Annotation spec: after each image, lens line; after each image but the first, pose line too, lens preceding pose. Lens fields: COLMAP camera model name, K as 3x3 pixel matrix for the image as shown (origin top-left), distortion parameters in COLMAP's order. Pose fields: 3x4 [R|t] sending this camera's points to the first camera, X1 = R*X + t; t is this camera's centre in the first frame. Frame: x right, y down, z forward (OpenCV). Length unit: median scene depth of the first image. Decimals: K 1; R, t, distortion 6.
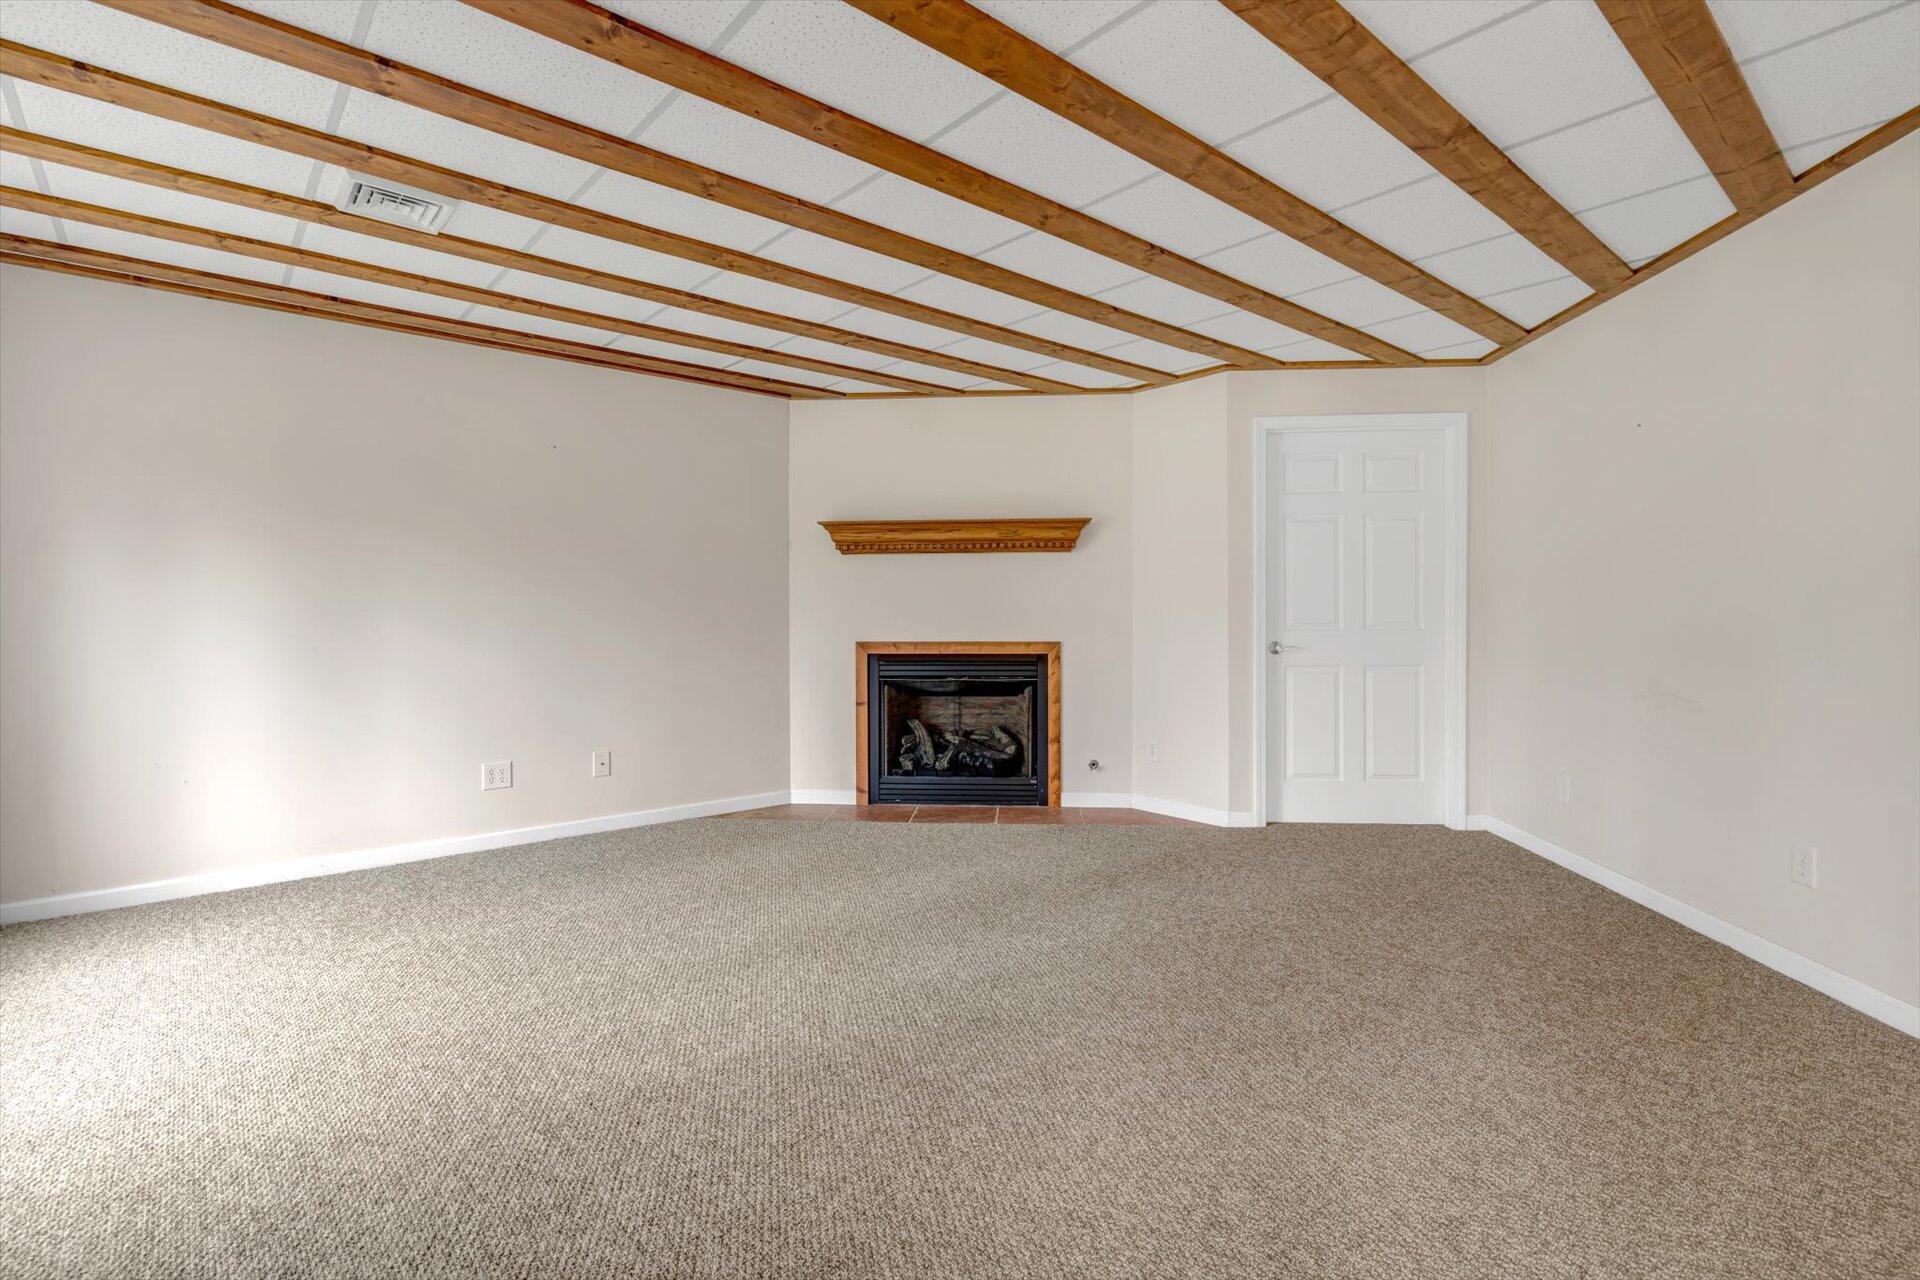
lens RADIAL K [[921.0, 0, 918.9], [0, 921.0, 637.2], [0, 0, 1]] dist [0.066279, -0.014375]
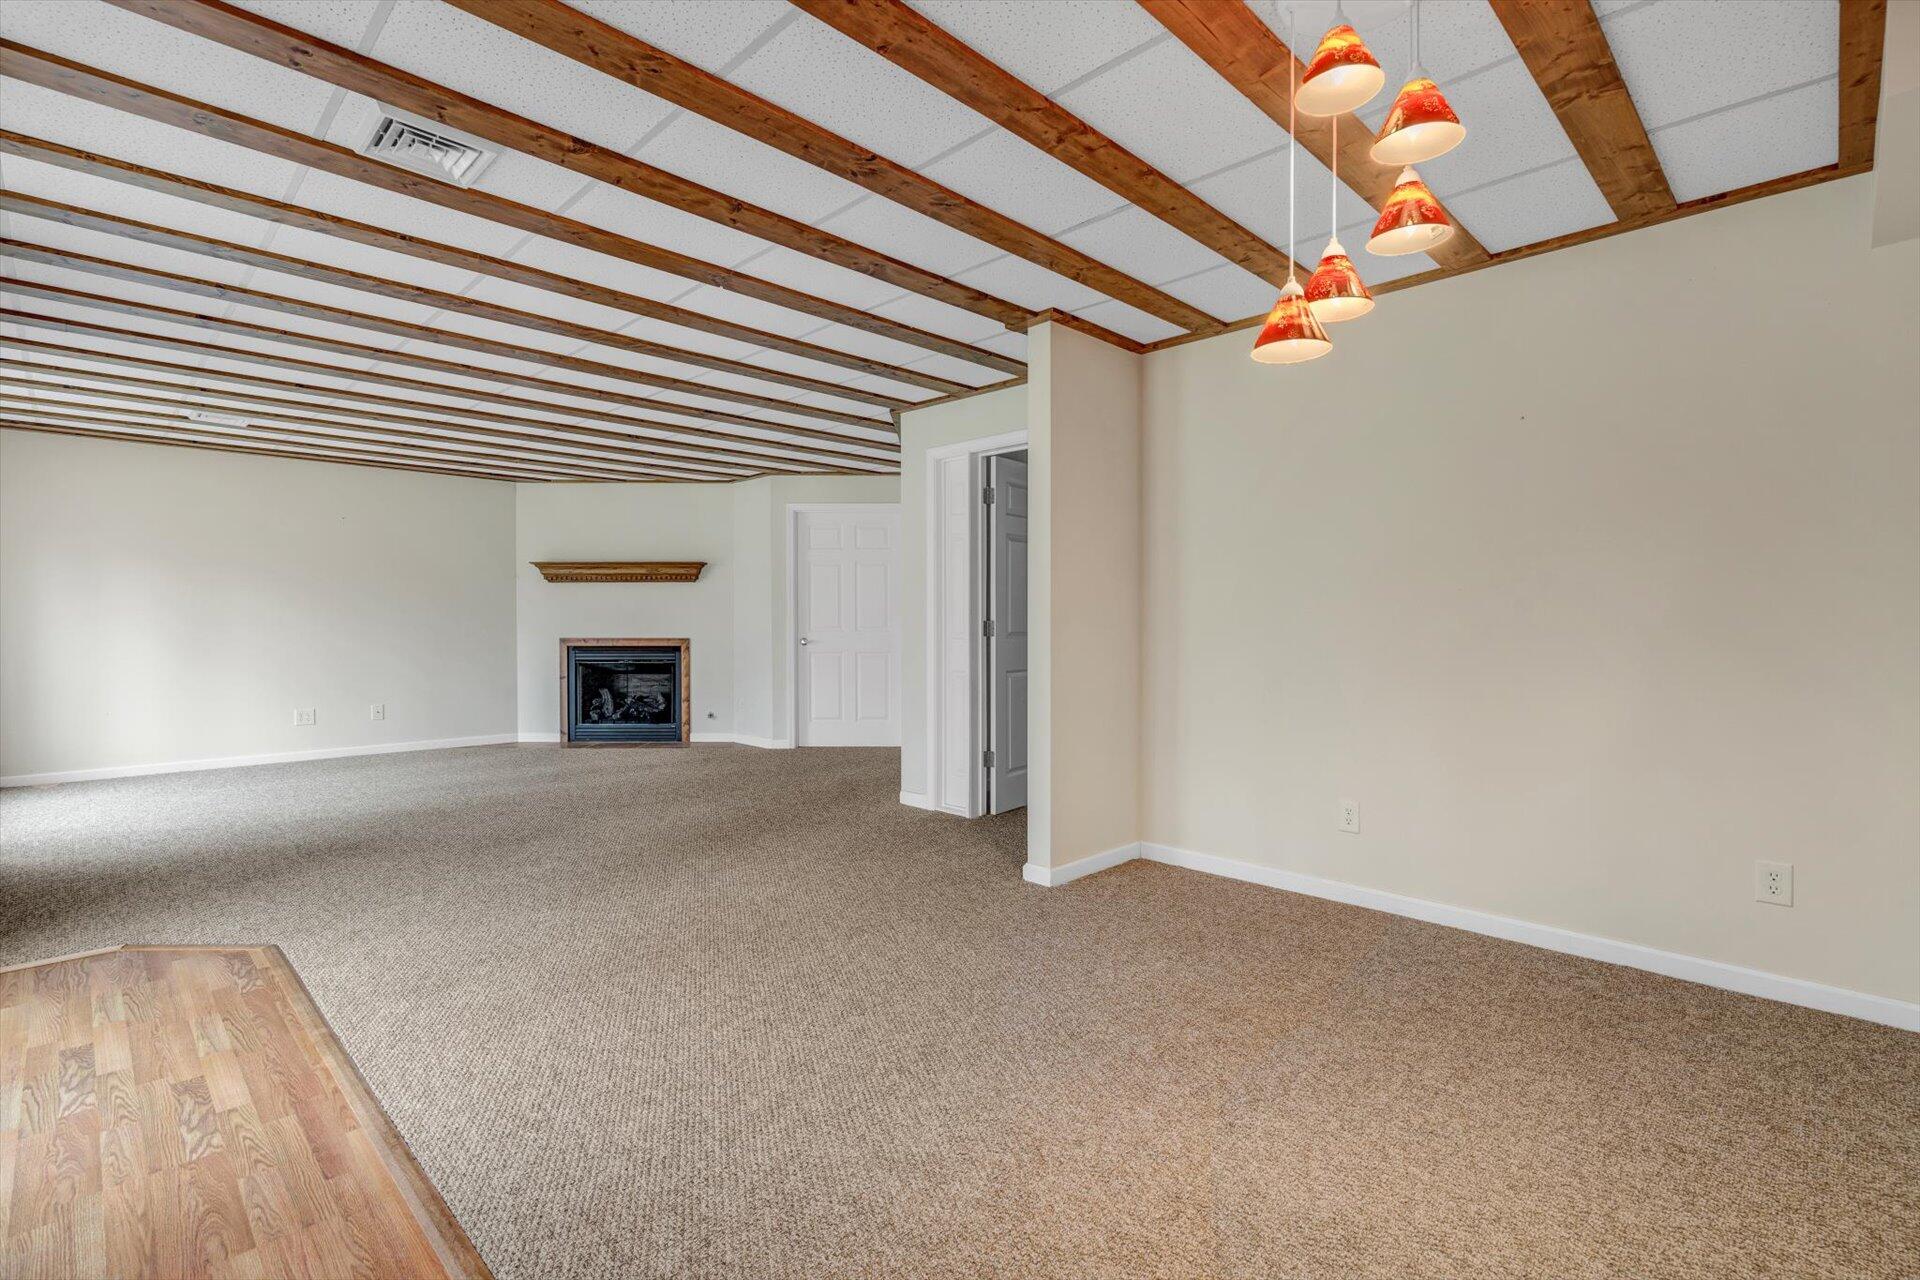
lens RADIAL K [[889.5, 0, 957.0], [0, 889.5, 634.3], [0, 0, 1]] dist [-0.001533, 0.001670]
pose [[0.997517, 0.000775, 0.070419, 0.504258], [-0.000288, 0.999976, -0.006920, 0.008643], [-0.070422, 0.006883, 0.997494, -0.562444]]
